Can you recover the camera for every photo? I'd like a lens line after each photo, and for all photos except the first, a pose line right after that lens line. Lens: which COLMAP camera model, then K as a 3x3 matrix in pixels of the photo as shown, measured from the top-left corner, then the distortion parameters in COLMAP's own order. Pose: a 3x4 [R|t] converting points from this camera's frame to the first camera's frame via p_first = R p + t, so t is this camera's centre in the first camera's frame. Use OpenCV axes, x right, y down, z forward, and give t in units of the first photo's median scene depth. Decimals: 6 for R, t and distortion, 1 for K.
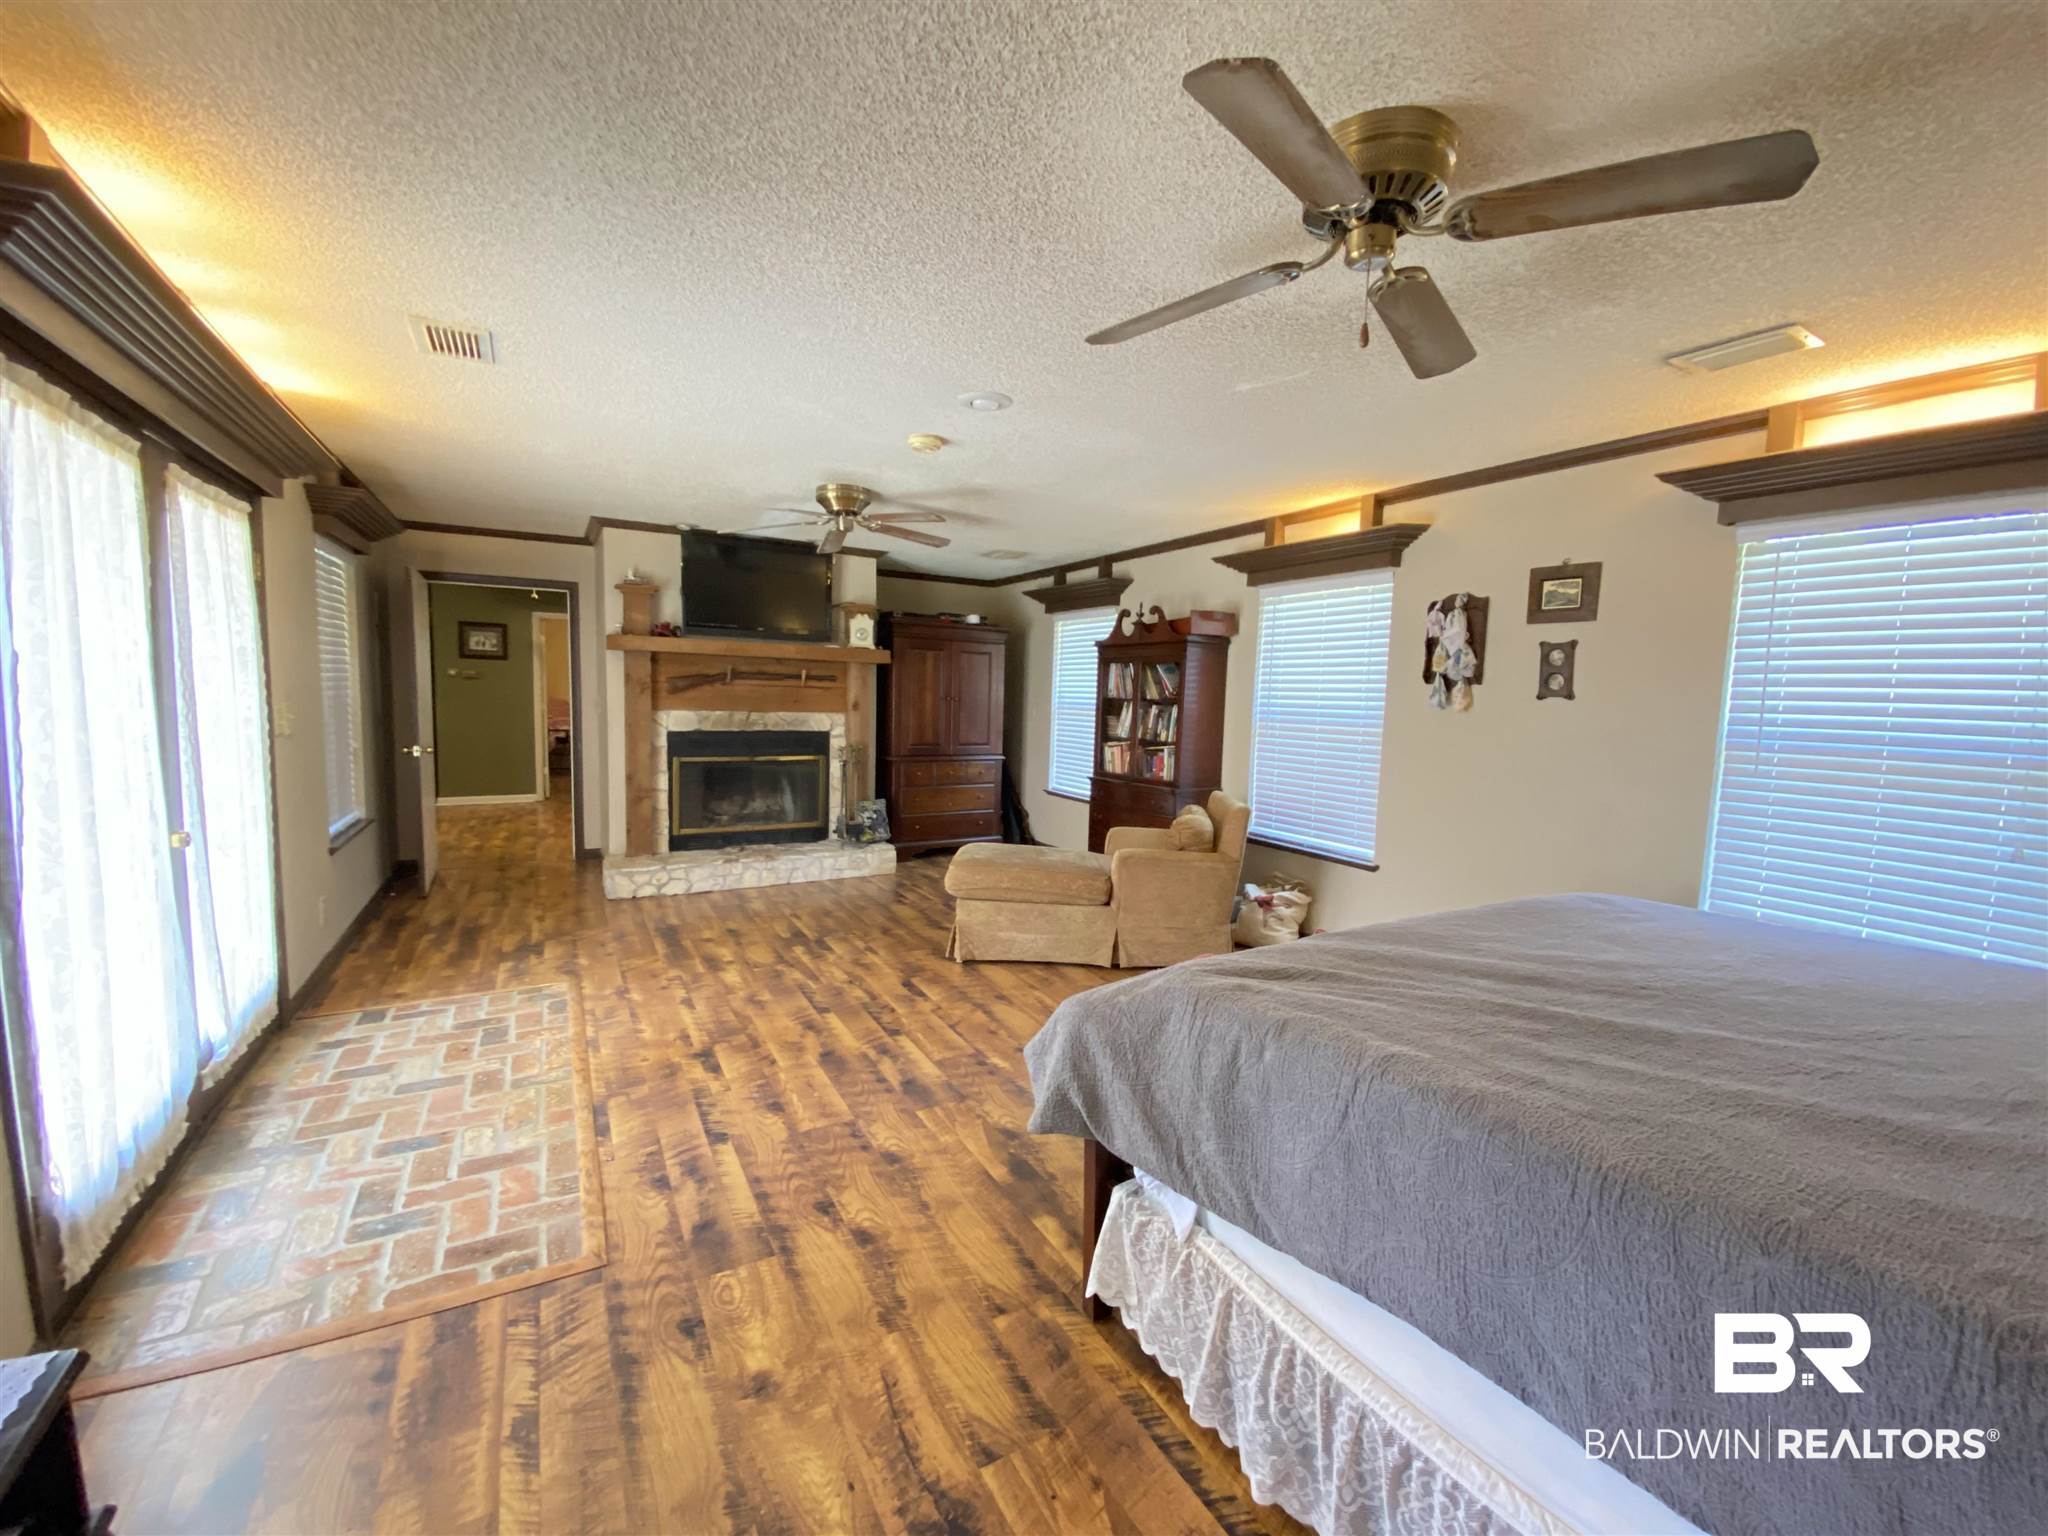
lens RADIAL K [[828.9, 0, 1031.3], [0, 828.9, 764.9], [0, 0, 1]] dist [0.014510, -0.016338]
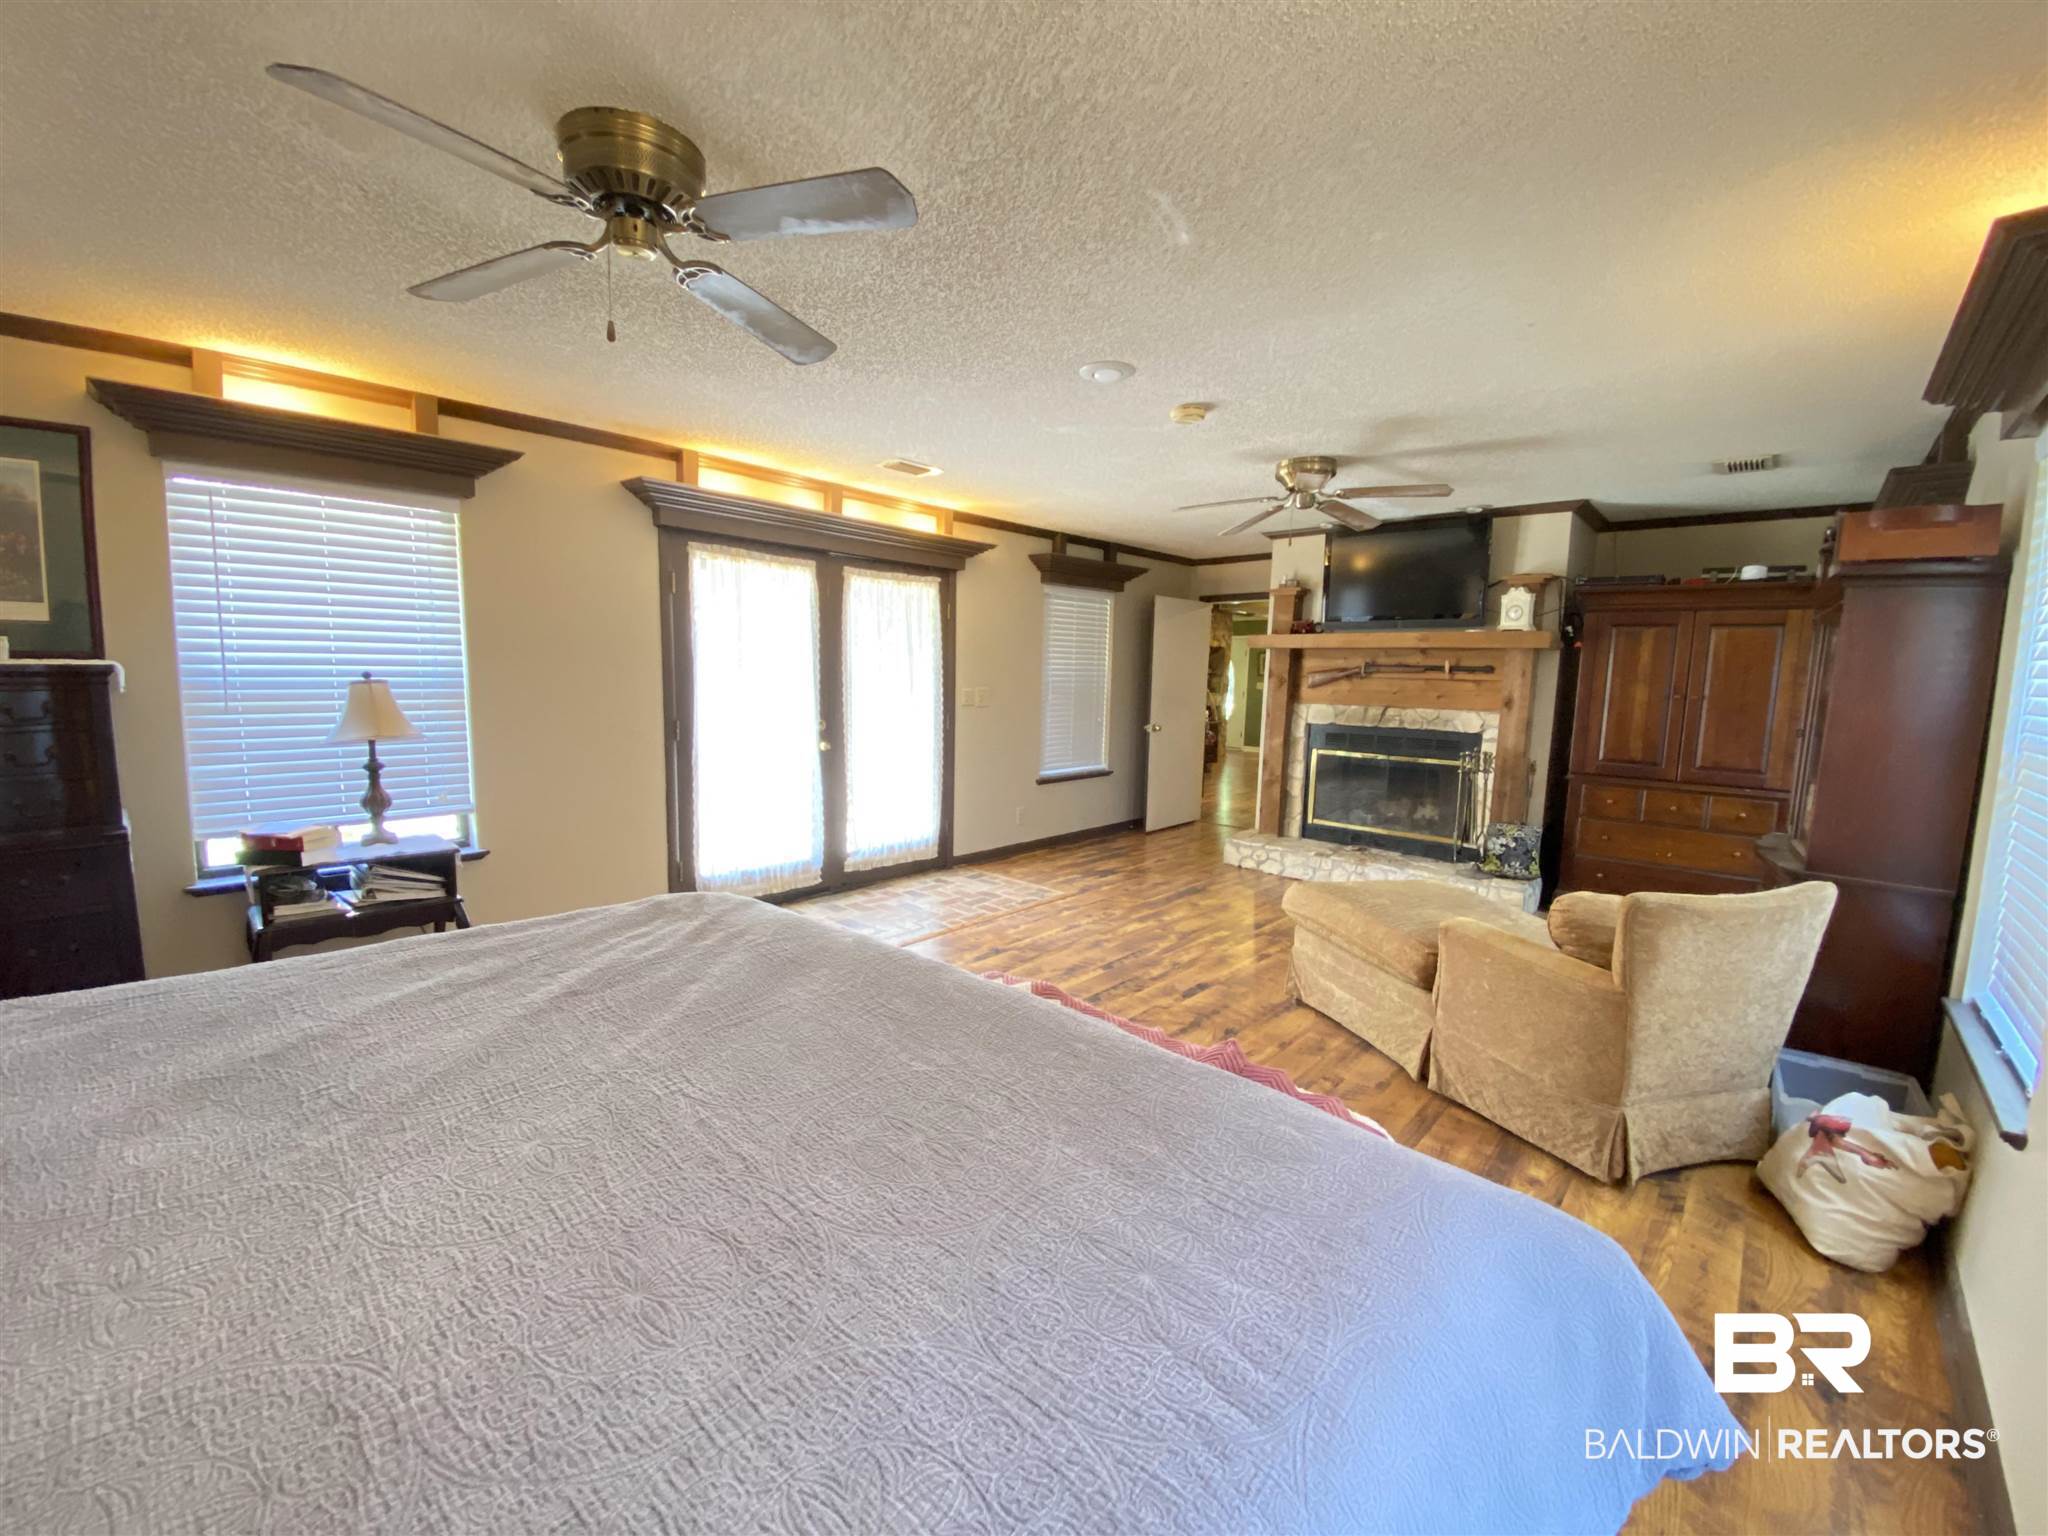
lens RADIAL K [[828.9, 0, 1023.0], [0, 828.9, 767.1], [0, 0, 1]] dist [0.014510, -0.016338]
pose [[0.274430, 0.087583, -0.957610, 0.648115], [-0.099842, 0.993056, 0.062213, -0.020145], [0.956410, 0.078537, 0.281269, 0.494394]]
